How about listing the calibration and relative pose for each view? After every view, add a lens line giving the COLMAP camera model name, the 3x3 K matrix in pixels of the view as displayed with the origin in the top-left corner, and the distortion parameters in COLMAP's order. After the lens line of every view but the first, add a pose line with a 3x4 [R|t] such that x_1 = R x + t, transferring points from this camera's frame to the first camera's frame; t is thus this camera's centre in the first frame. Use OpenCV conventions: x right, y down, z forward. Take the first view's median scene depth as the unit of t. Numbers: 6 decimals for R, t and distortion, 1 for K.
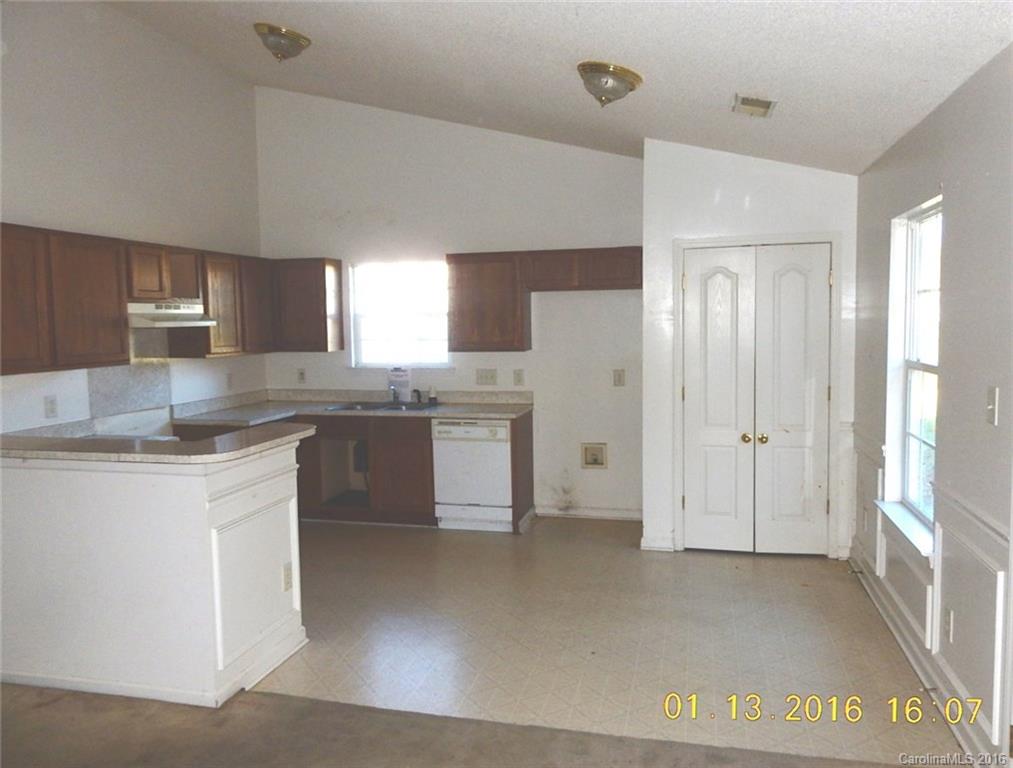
lens RADIAL K [[777.7, 0, 505.0], [0, 777.7, 386.0], [0, 0, 1]] dist [0.003482, 0.000043]
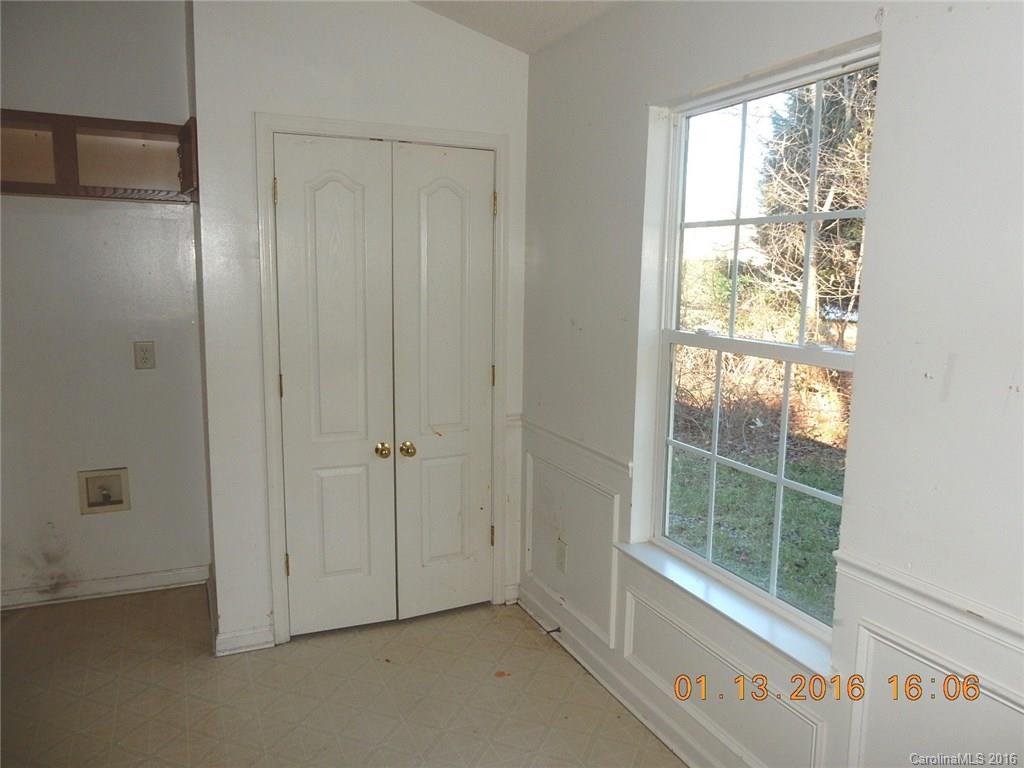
lens RADIAL K [[745.1, 0, 507.1], [0, 745.1, 395.0], [0, 0, 1]] dist [-0.008876, 0.012977]
pose [[0.790292, -0.064834, 0.609291, 0.018867], [0.019662, 0.996557, 0.080540, -0.022062], [-0.612415, -0.051671, 0.788846, 0.400417]]
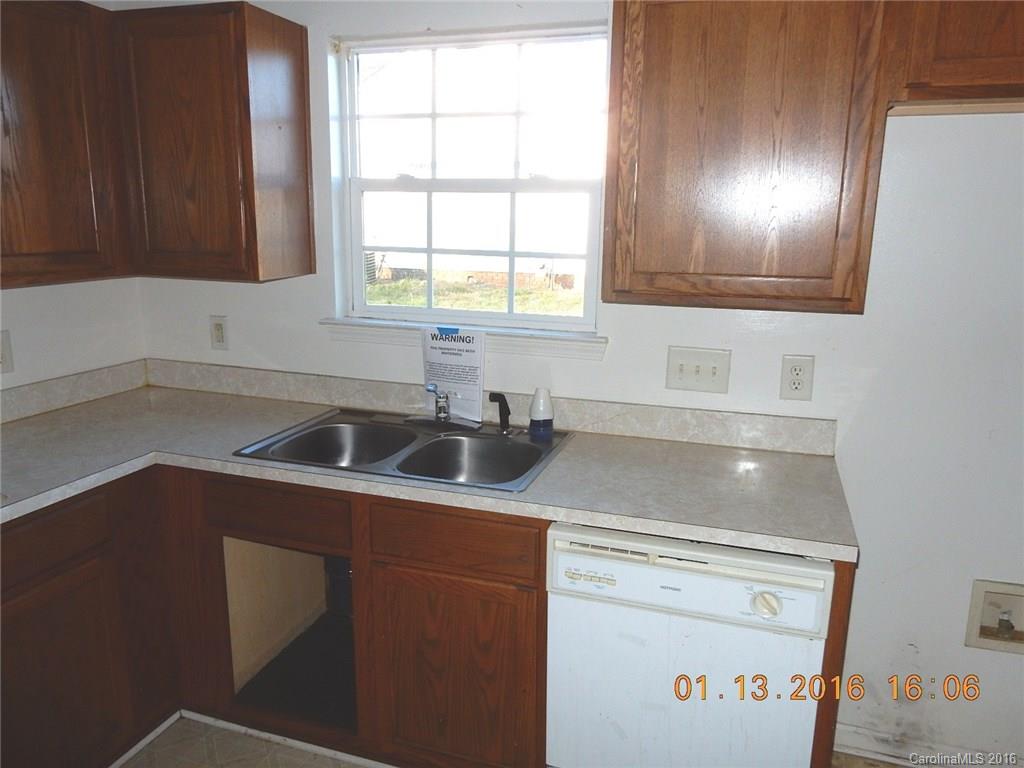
lens RADIAL K [[745.1, 0, 508.2], [0, 745.1, 382.2], [0, 0, 1]] dist [-0.008876, 0.012977]
pose [[0.996077, 0.043070, -0.077300, -0.088760], [-0.031714, 0.989279, 0.142550, -0.054662], [0.082611, -0.139540, 0.986764, 0.710860]]
